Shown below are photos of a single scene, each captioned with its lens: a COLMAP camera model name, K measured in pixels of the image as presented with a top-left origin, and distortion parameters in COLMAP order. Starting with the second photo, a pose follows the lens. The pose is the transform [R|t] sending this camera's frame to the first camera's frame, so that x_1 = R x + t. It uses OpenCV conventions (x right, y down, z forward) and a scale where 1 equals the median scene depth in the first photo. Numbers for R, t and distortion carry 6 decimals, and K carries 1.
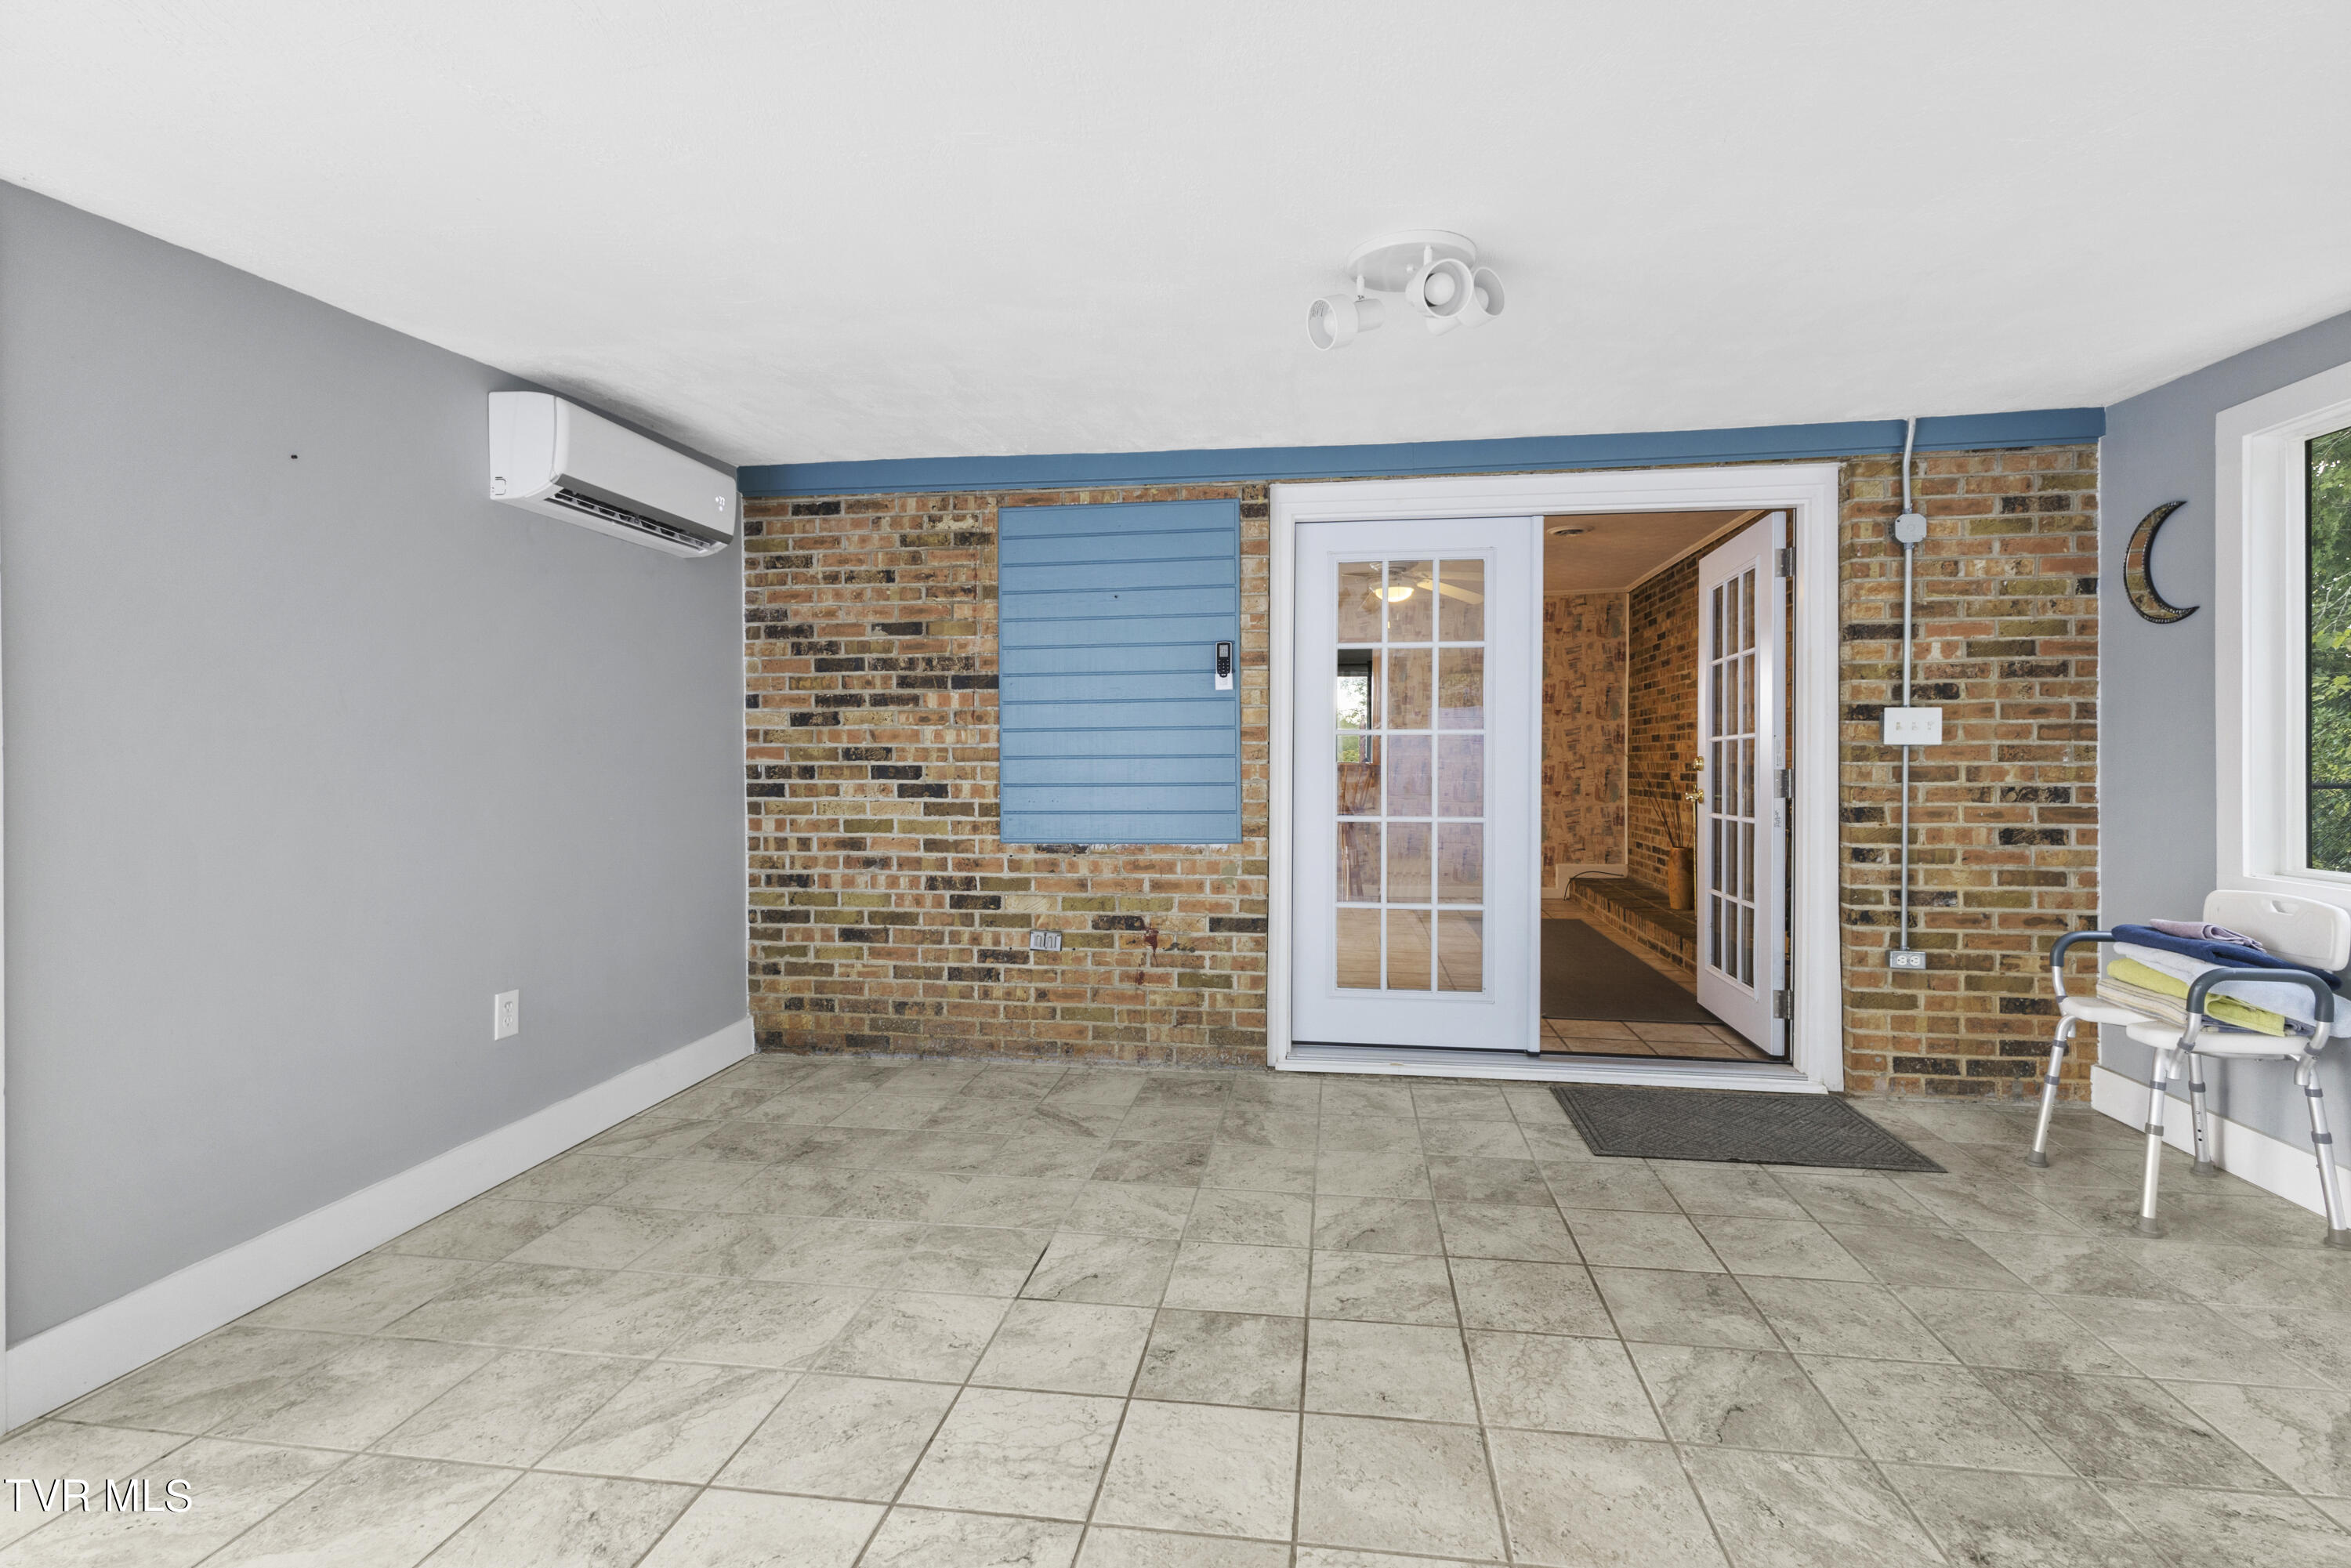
lens RADIAL K [[1028.7, 0, 1175.5], [0, 1028.7, 773.4], [0, 0, 1]] dist [0.011423, -0.000507]
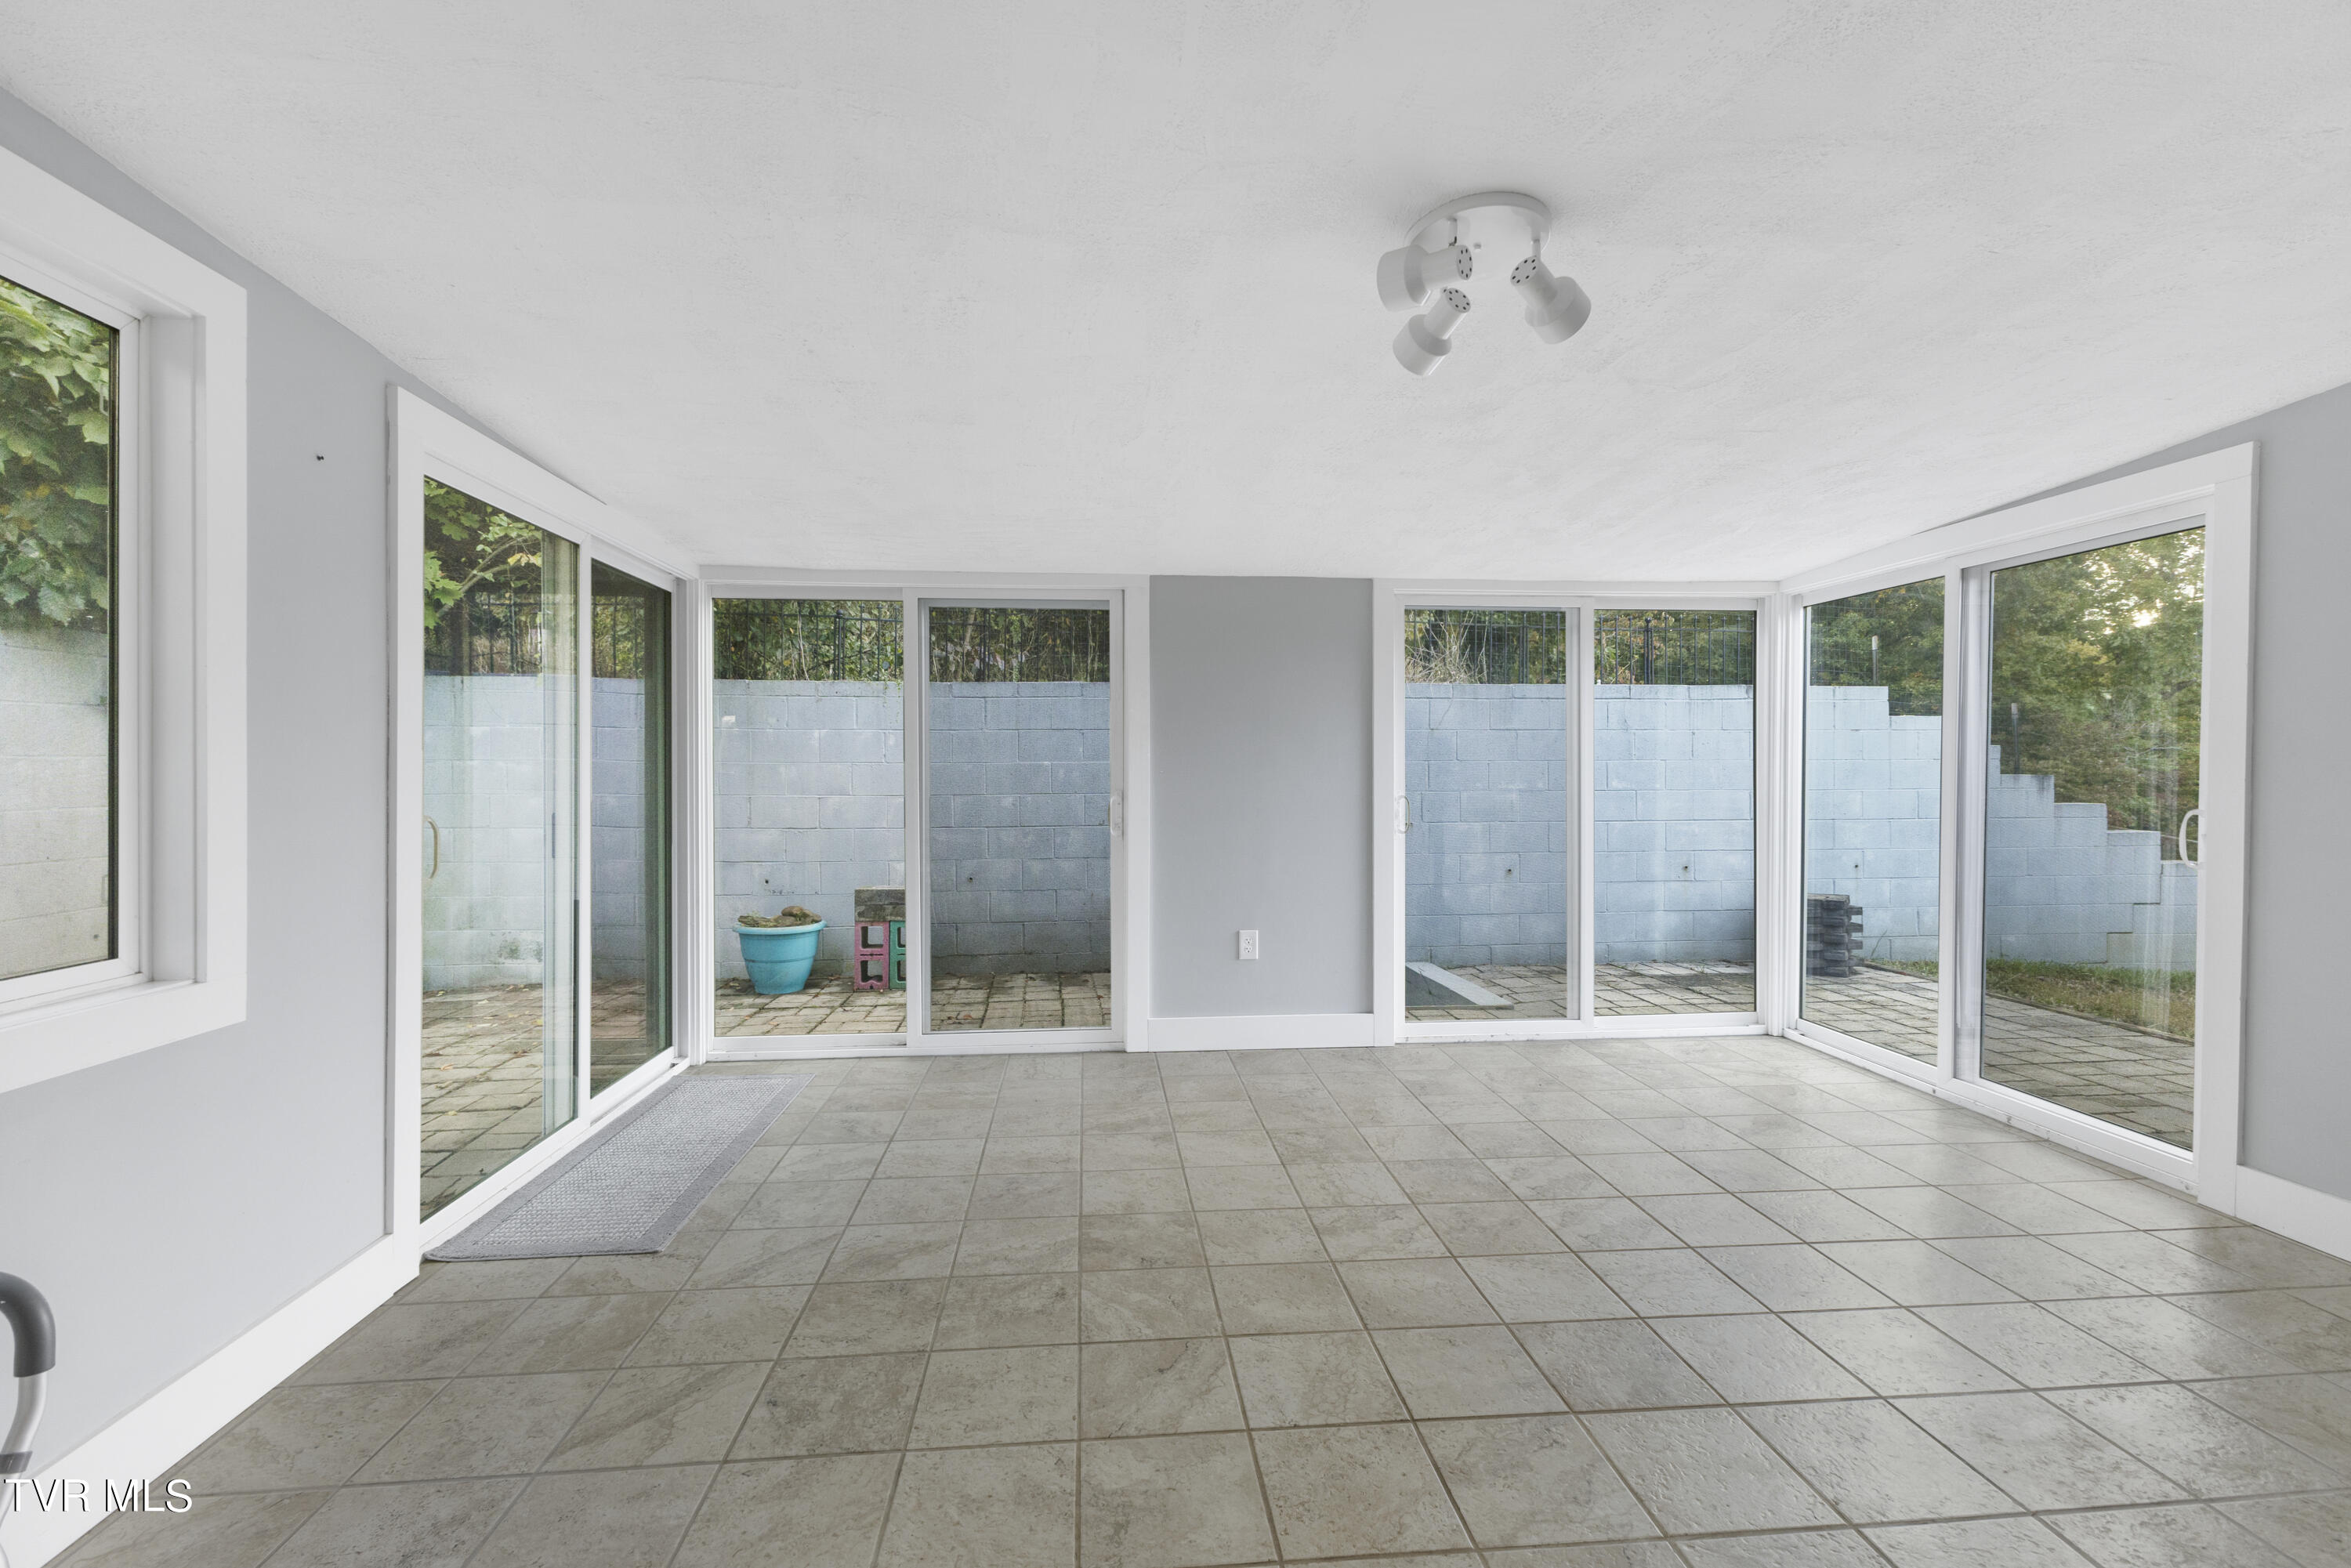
lens RADIAL K [[1028.7, 0, 1175.5], [0, 1028.7, 773.4], [0, 0, 1]] dist [0.011423, -0.000507]
pose [[-0.968651, 0.004130, -0.248390, 0.776368], [-0.001835, 0.999716, 0.023776, -0.061010], [0.248417, 0.023486, -0.968368, 2.003671]]
